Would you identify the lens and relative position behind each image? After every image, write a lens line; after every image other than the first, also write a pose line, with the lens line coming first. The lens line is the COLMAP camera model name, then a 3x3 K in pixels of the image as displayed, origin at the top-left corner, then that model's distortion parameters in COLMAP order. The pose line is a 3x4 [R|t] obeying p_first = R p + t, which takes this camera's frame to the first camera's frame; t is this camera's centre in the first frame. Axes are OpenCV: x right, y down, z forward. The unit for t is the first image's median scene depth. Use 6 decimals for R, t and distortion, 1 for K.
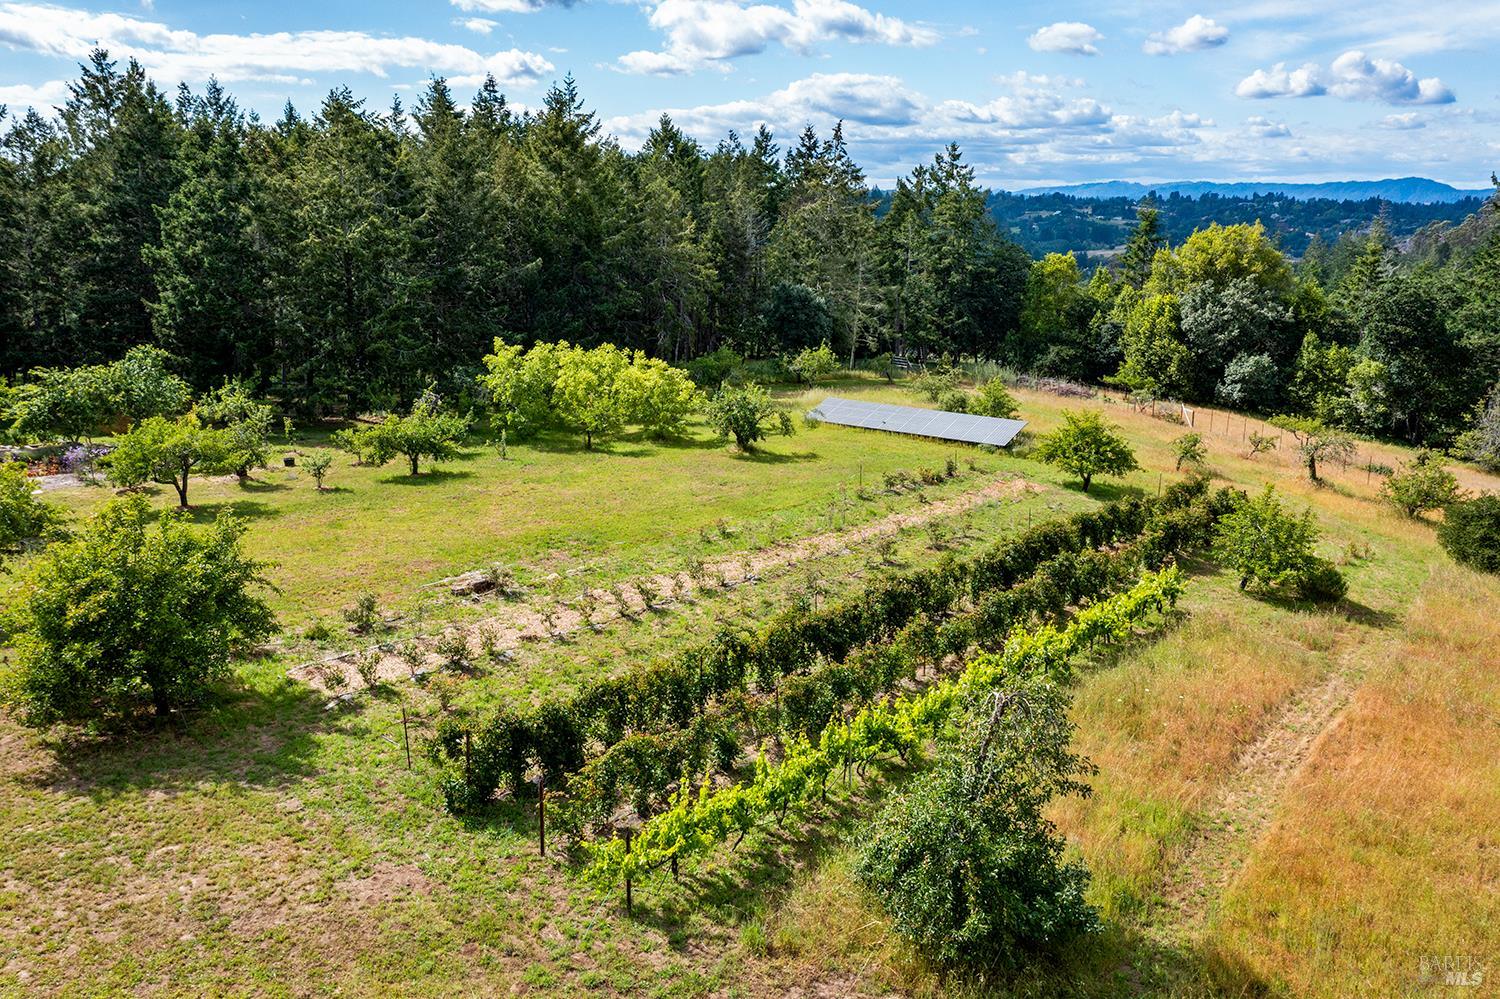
lens RADIAL K [[1176.2, 0, 750.0], [0, 1176.2, 499.5], [0, 0, 1]] dist [-0.013057, 0.010141]
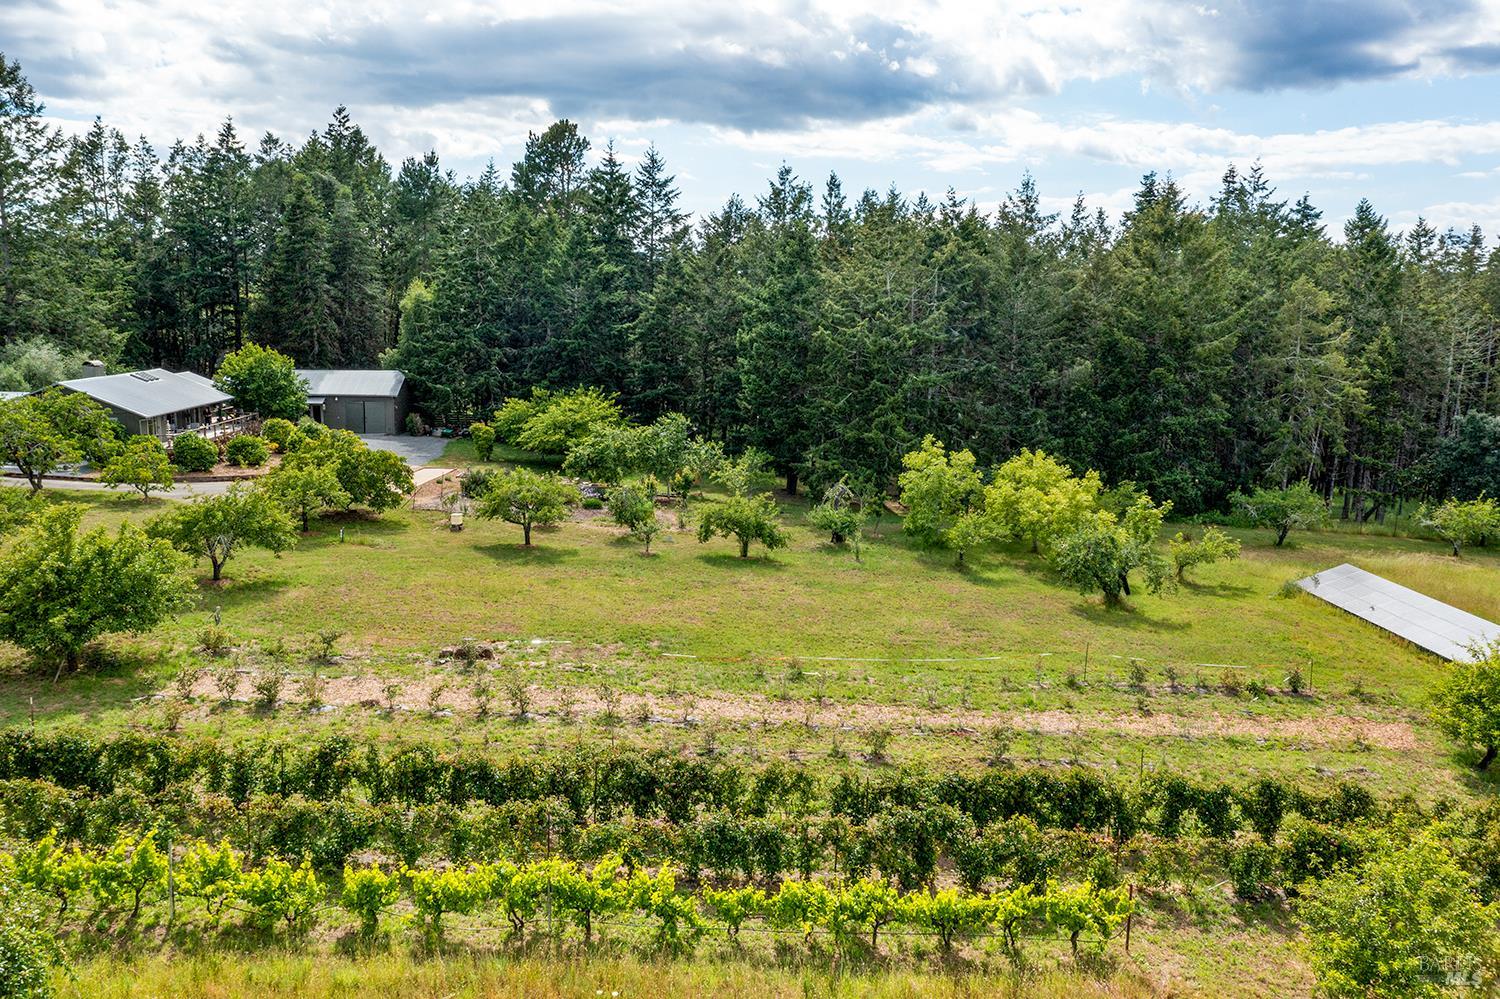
lens RADIAL K [[1166.3, 0, 750.0], [0, 1166.3, 499.5], [0, 0, 1]] dist [-0.016766, 0.003608]
pose [[0.685119, 0.142919, -0.714273, 0.448984], [-0.193279, 0.981083, 0.010914, -0.083126], [0.702321, 0.130577, 0.699782, 0.270590]]
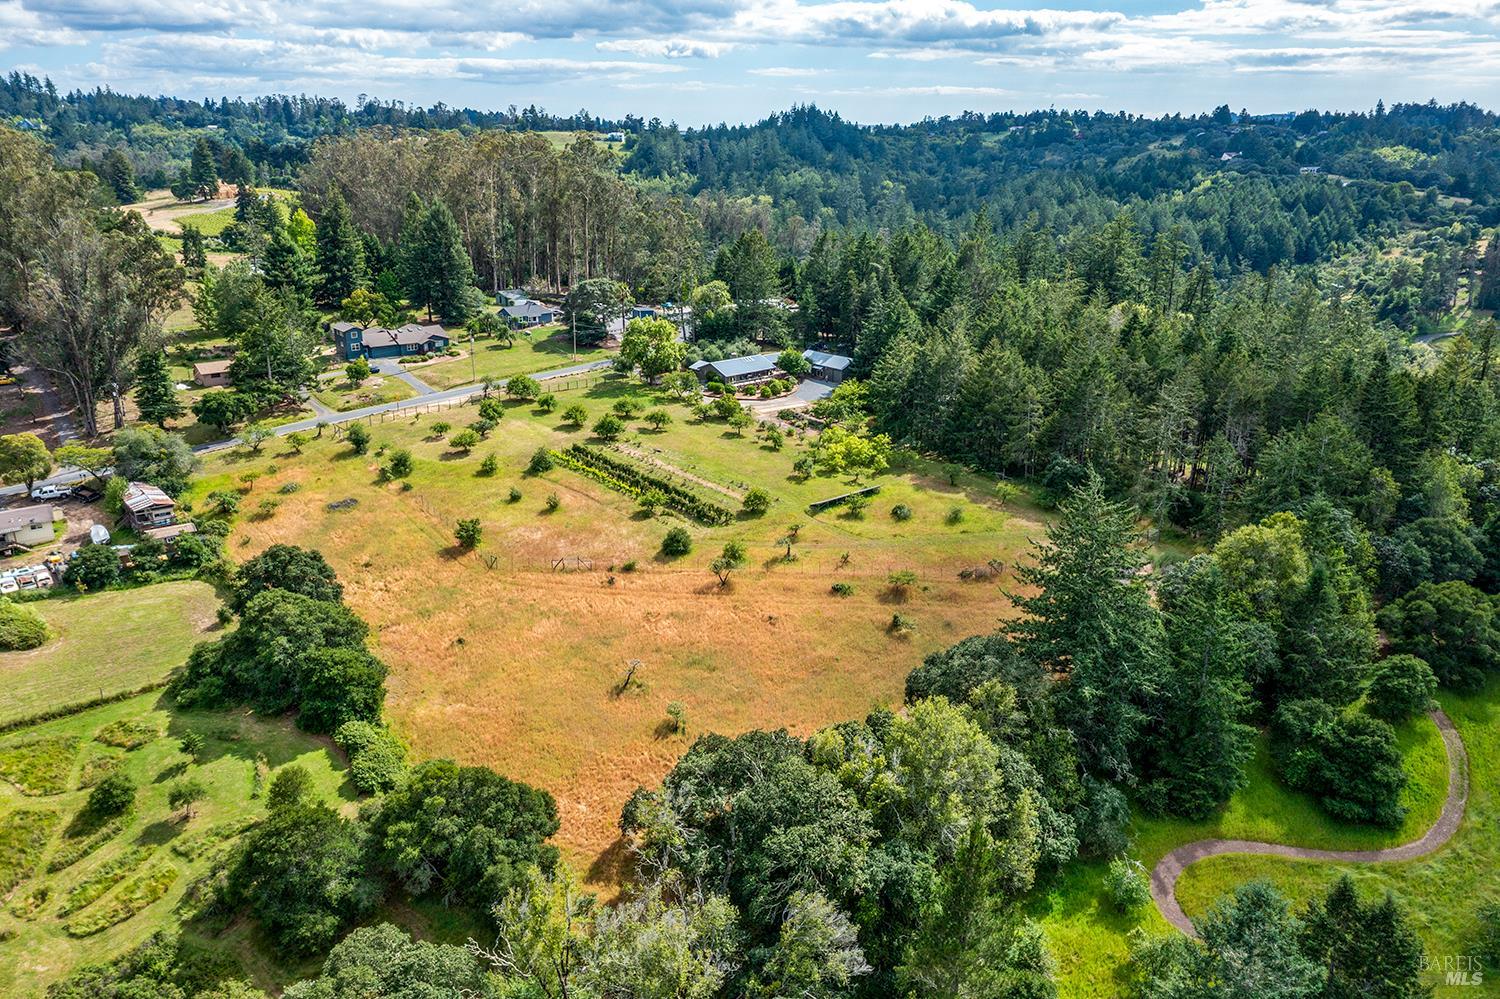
lens RADIAL K [[1176.2, 0, 750.0], [0, 1176.2, 499.5], [0, 0, 1]] dist [-0.013057, 0.010141]
pose [[-0.161749, 0.310432, -0.936733, 3.333096], [-0.224825, 0.912678, 0.341281, -1.148017], [0.960880, 0.265803, -0.077832, 1.258738]]
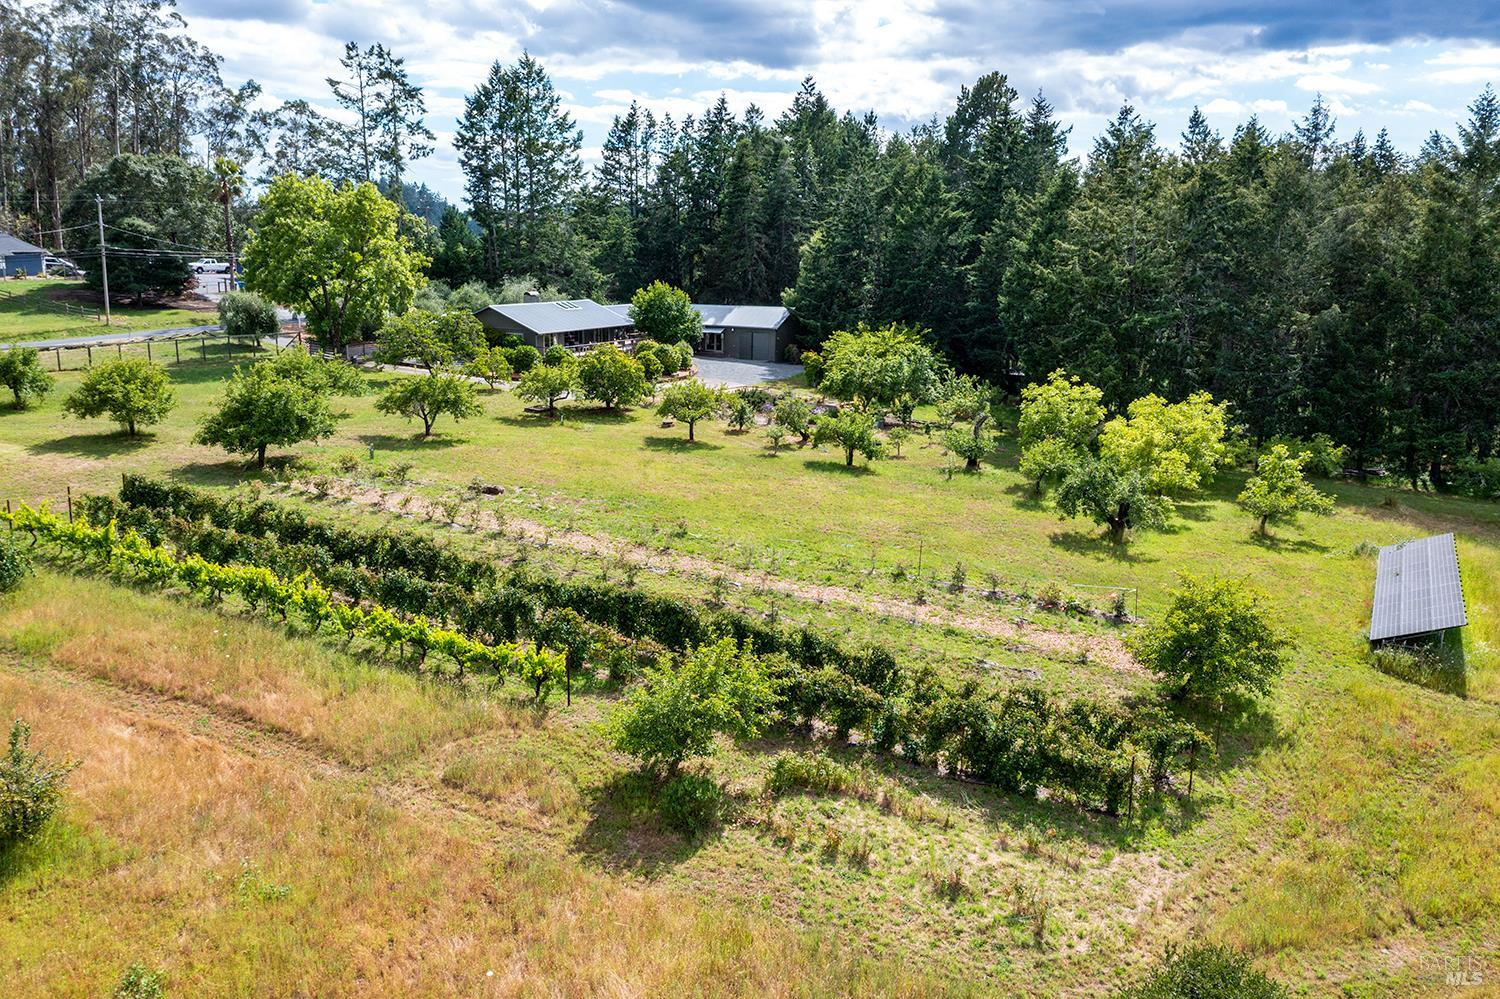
lens RADIAL K [[1166.3, 0, 750.0], [0, 1166.3, 499.5], [0, 0, 1]] dist [-0.016766, 0.003608]
pose [[0.201621, 0.218584, -0.954762, 0.818312], [-0.240850, 0.955914, 0.167987, -0.160407], [0.949390, 0.196085, 0.245378, 0.621560]]
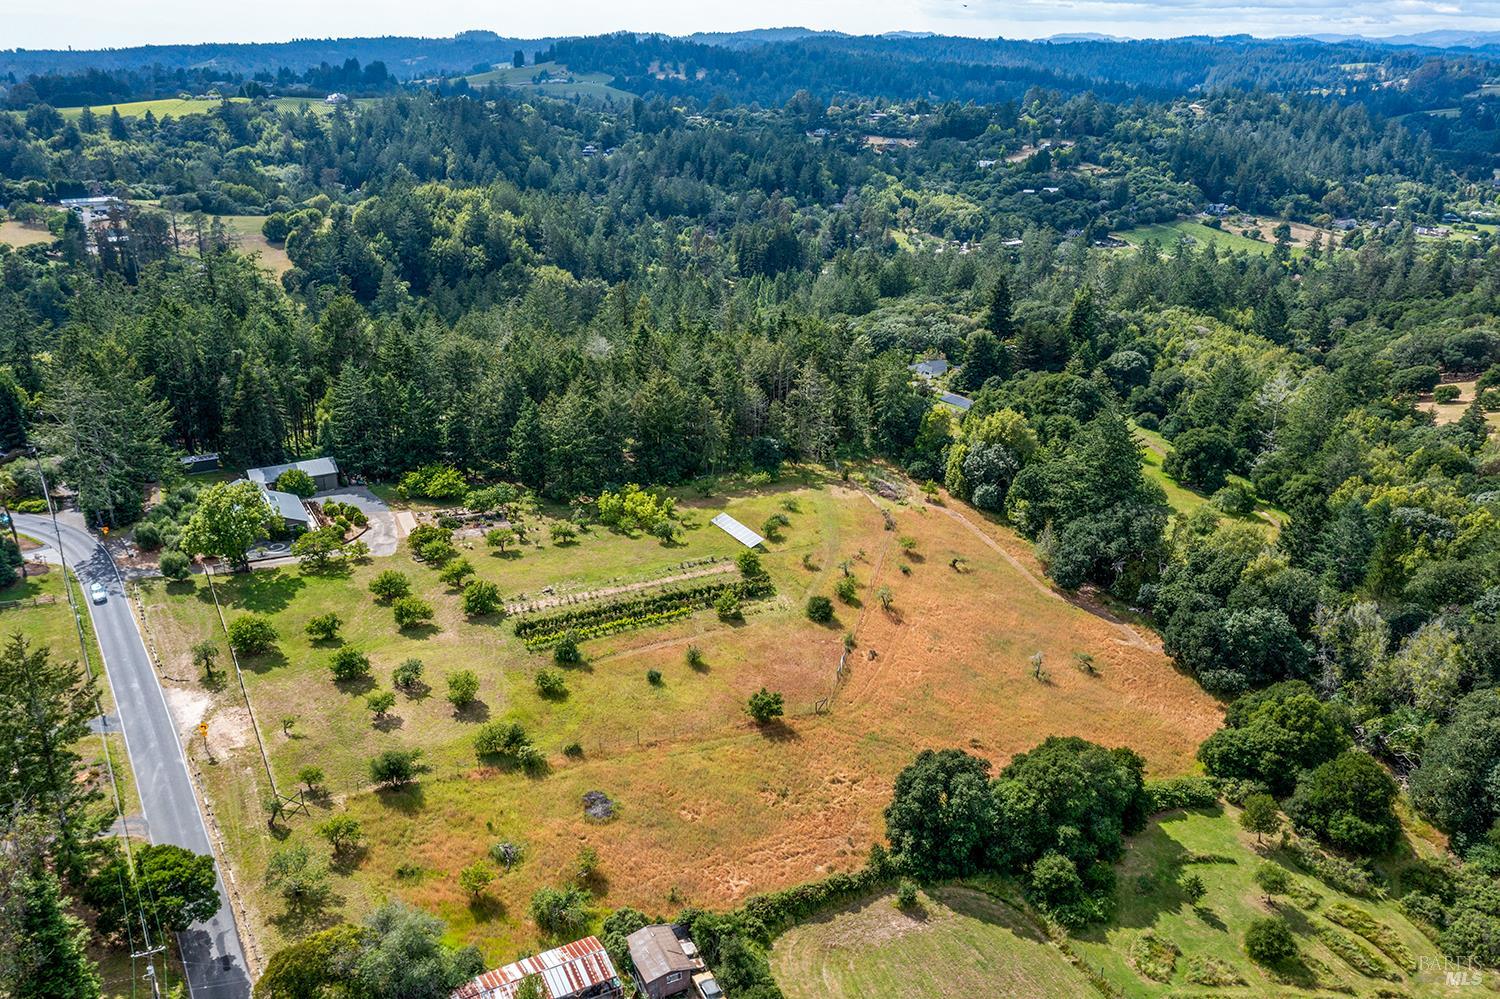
lens RADIAL K [[1176.2, 0, 750.0], [0, 1176.2, 499.5], [0, 0, 1]] dist [-0.013057, 0.010141]
pose [[0.942103, 0.125591, -0.310916, 1.331721], [-0.085356, 0.986488, 0.139843, -0.690605], [0.324278, -0.105208, 0.940093, -2.147521]]
